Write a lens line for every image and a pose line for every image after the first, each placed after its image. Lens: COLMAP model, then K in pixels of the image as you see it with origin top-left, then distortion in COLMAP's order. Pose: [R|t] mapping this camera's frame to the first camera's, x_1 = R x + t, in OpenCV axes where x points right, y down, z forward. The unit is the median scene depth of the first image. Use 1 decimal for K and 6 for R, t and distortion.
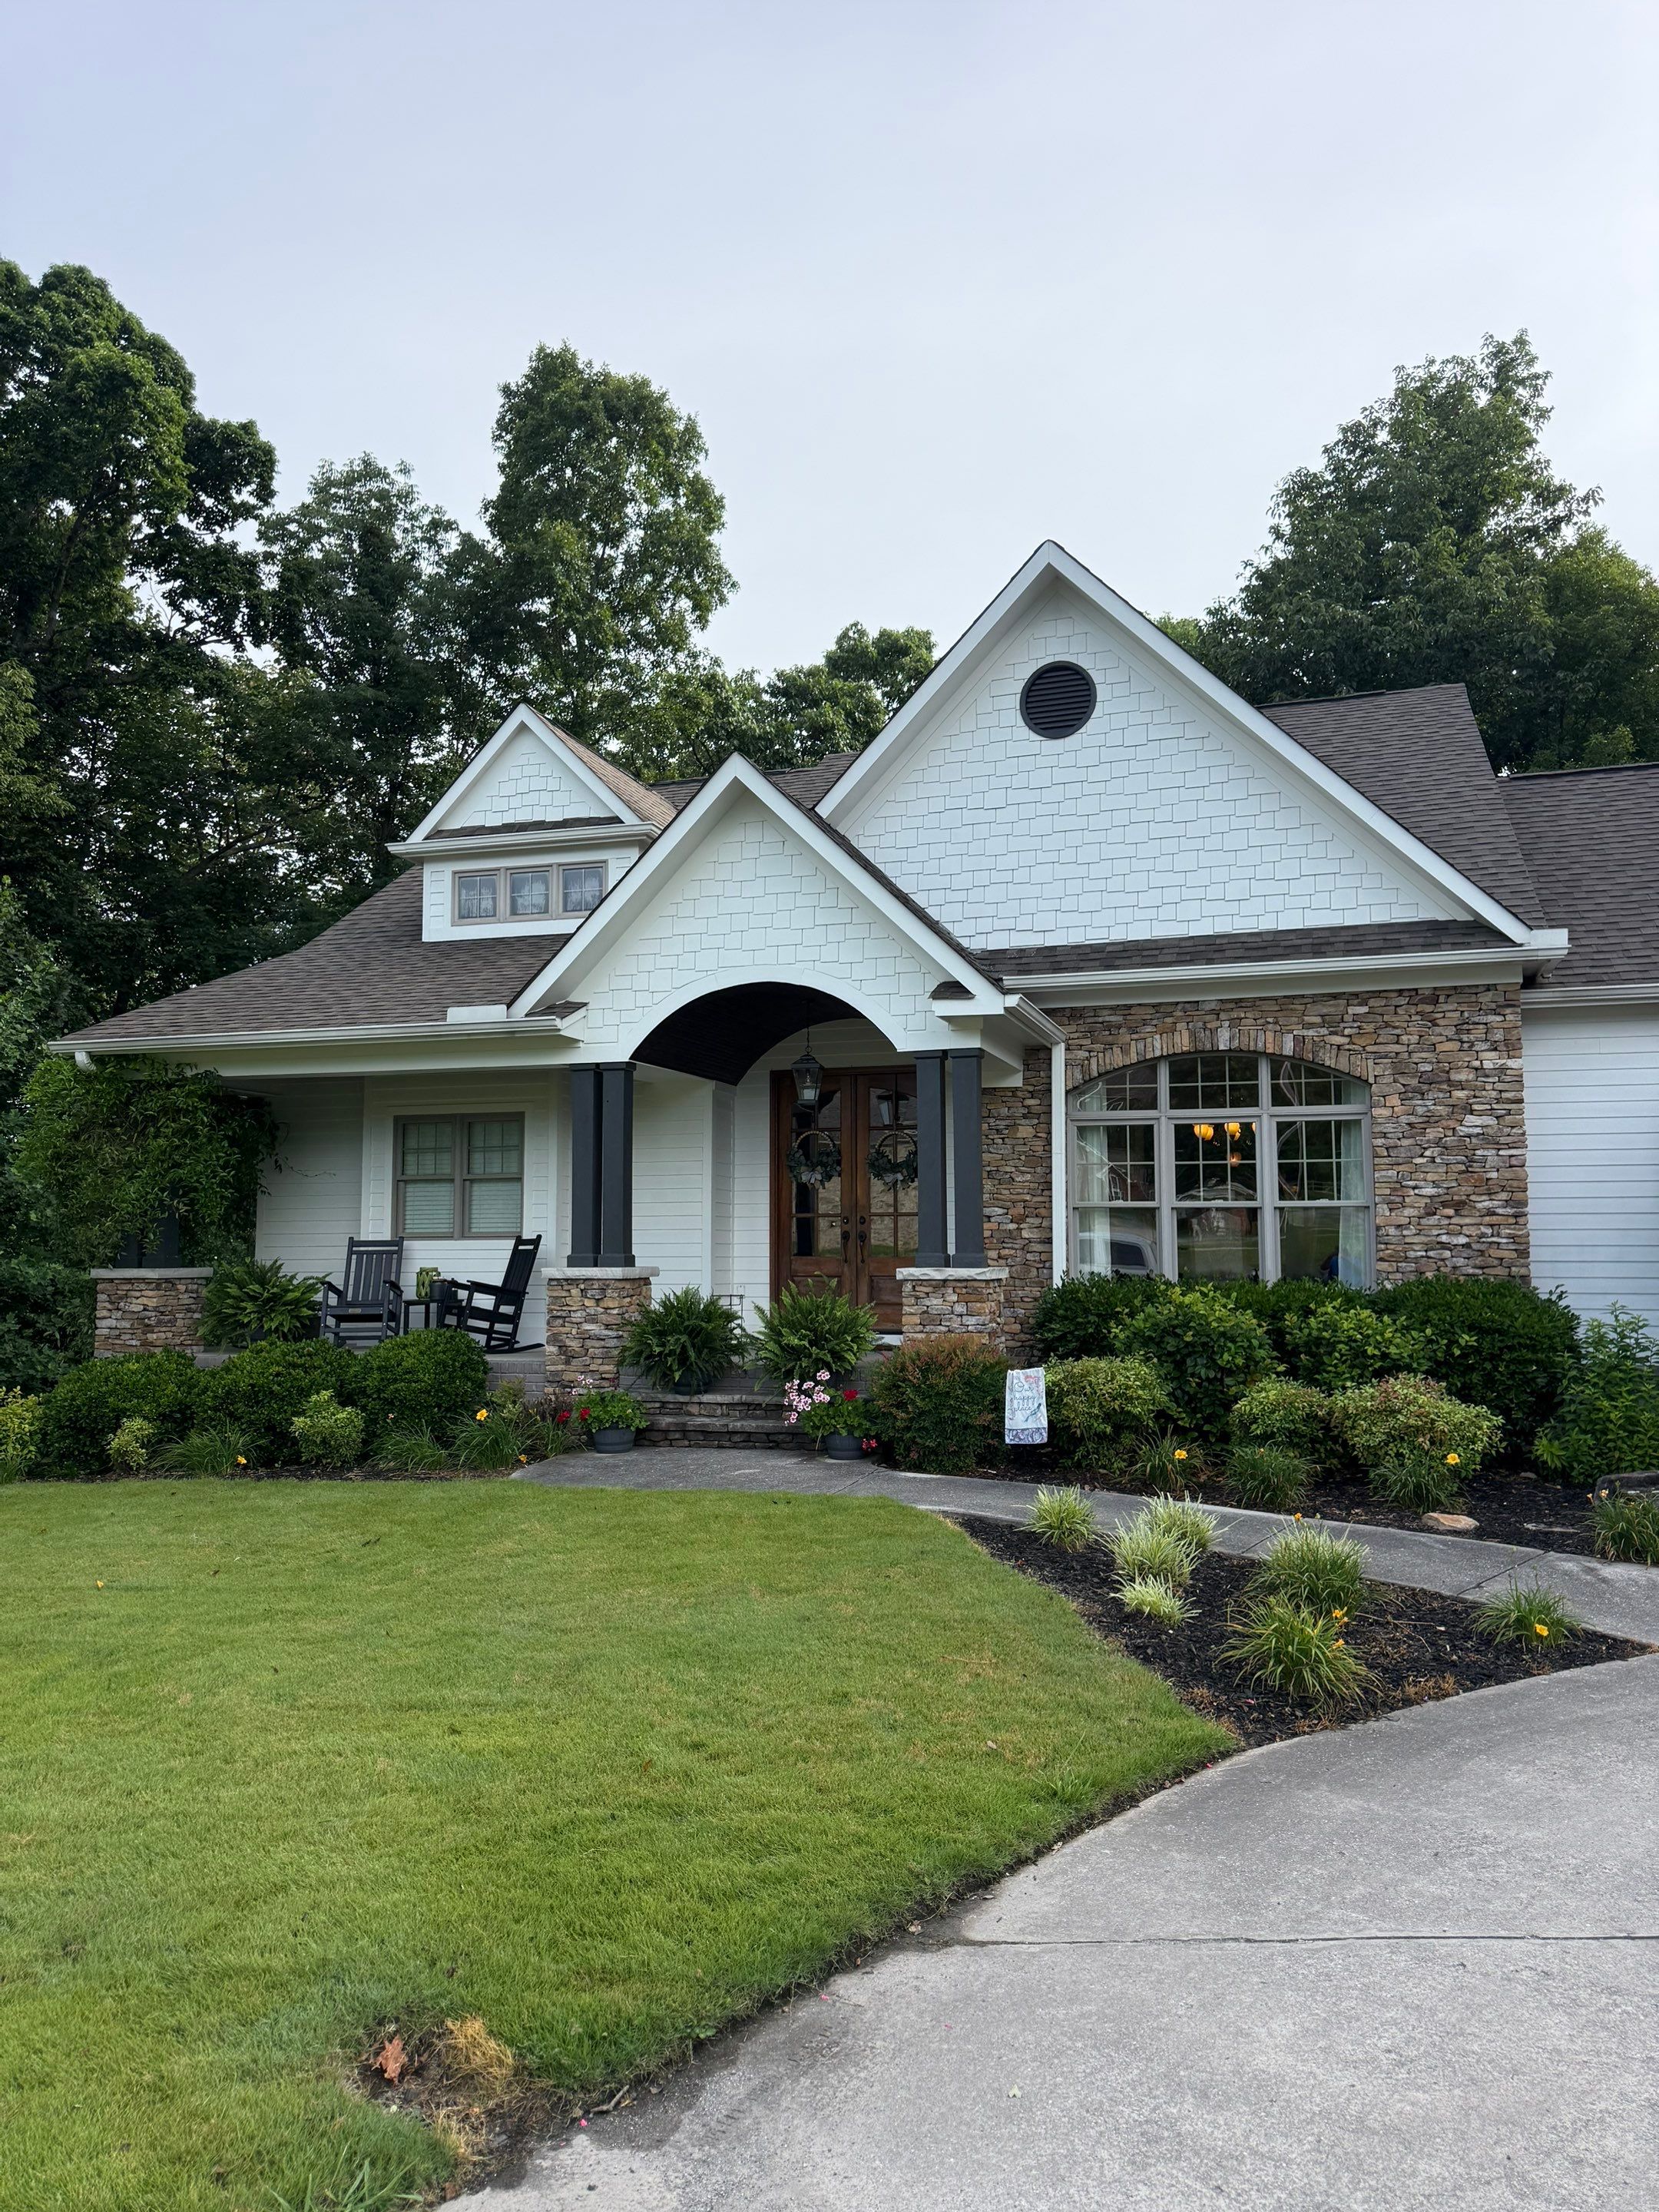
lens RADIAL K [[1534.0, 0, 824.0], [0, 1534.0, 1117.2], [0, 0, 1]] dist [0.165299, -0.322267]
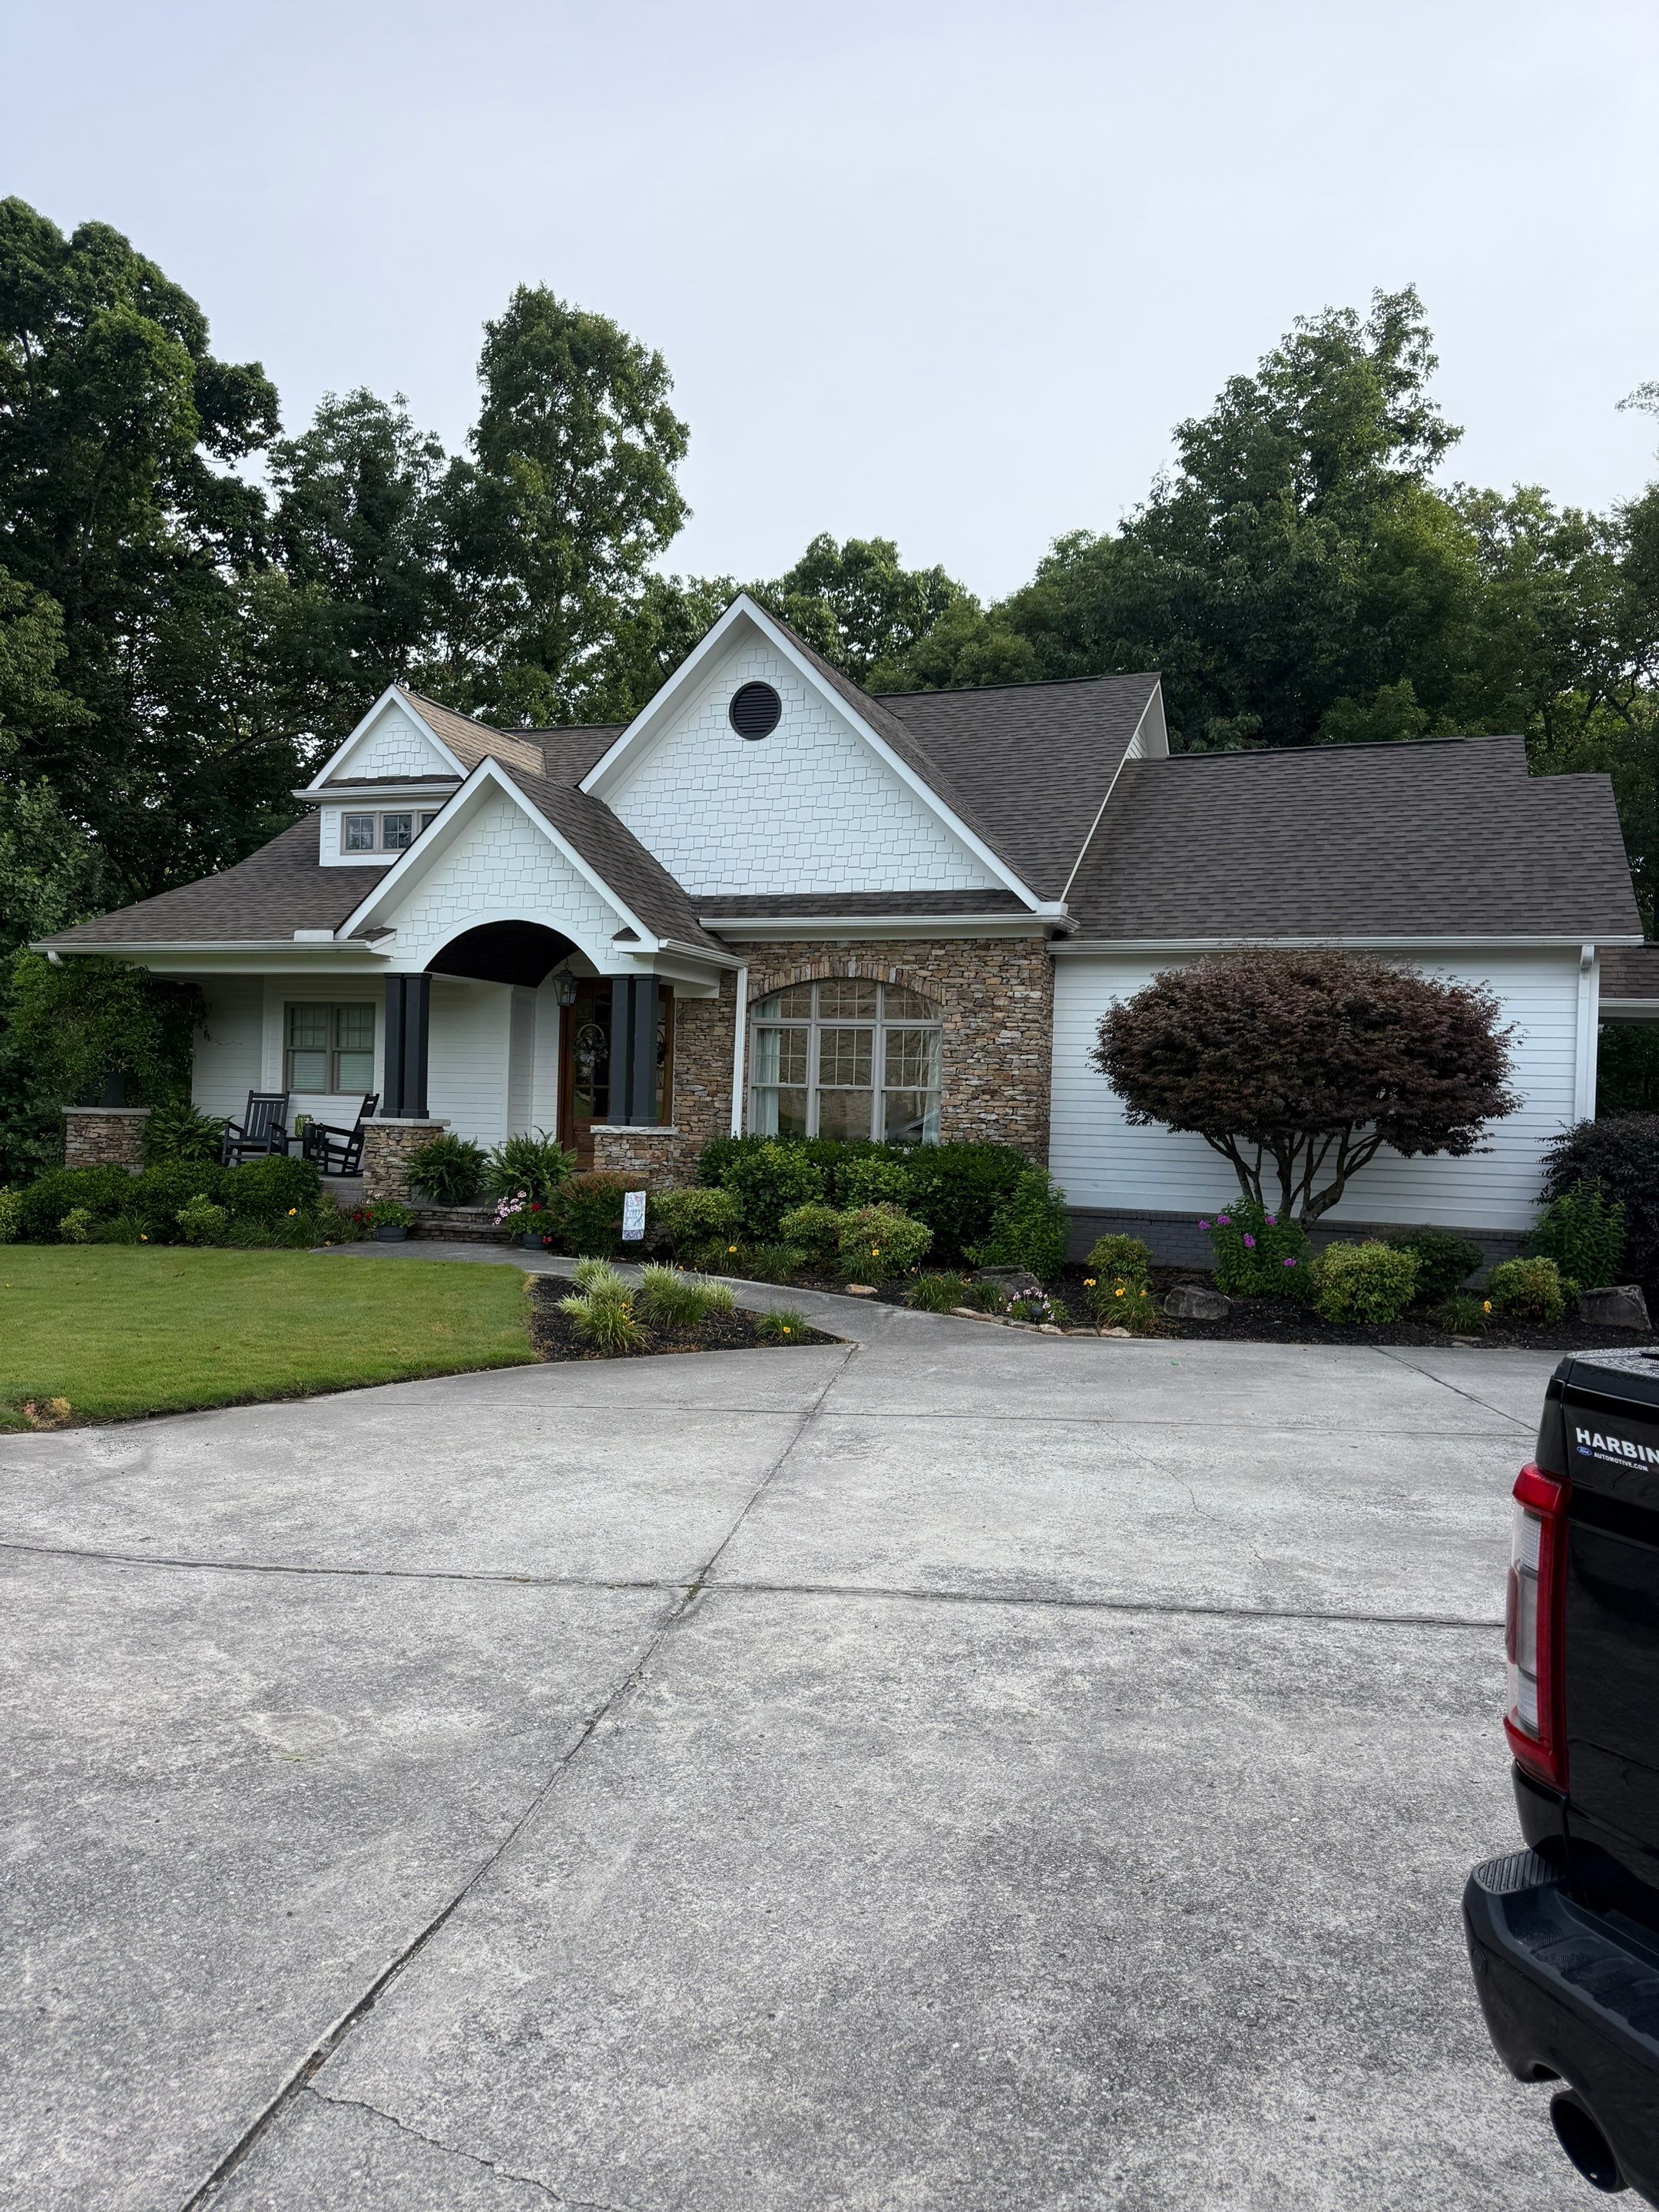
lens RADIAL K [[1522.0, 0, 816.0], [0, 1522.0, 1116.4], [0, 0, 1]] dist [0.155854, -0.292053]
pose [[0.998285, 0.032253, -0.048854, 0.276641], [-0.027878, 0.995756, 0.087713, -0.035459], [0.051476, -0.086201, 0.994947, -0.353437]]
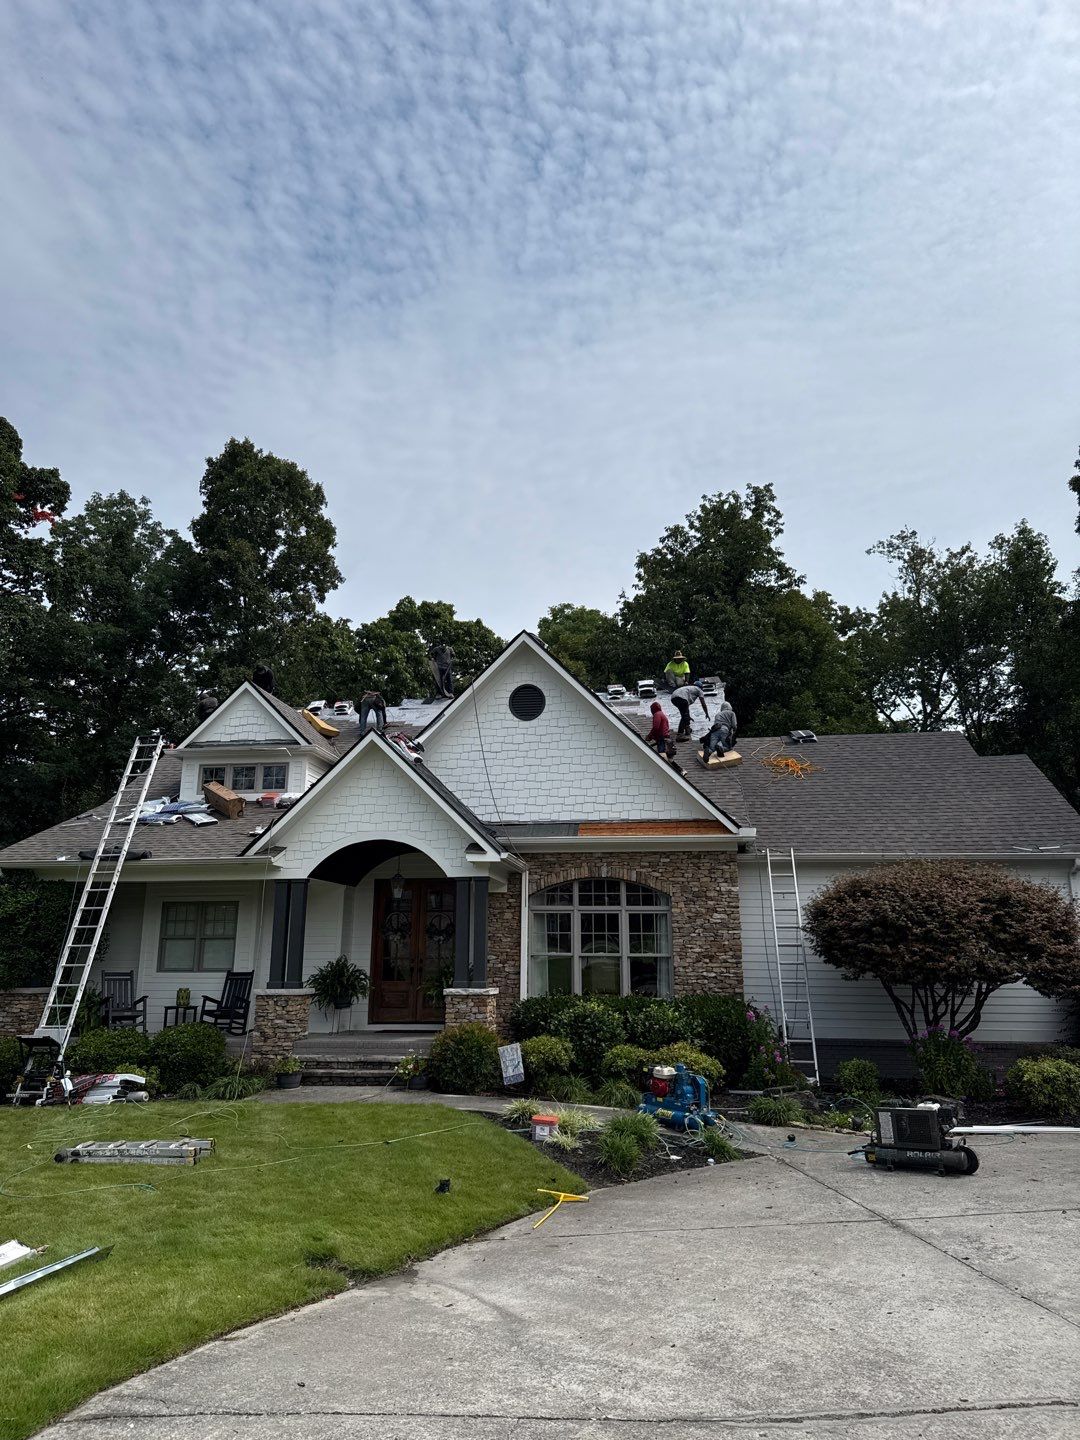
lens RADIAL K [[990.8, 0, 531.2], [0, 990.8, 726.8], [0, 0, 1]] dist [0.155854, -0.292053]
pose [[0.986443, 0.043425, 0.158256, -0.050902], [-0.019158, 0.988233, -0.151754, -0.035787], [-0.162983, 0.146665, 0.975667, -0.279449]]
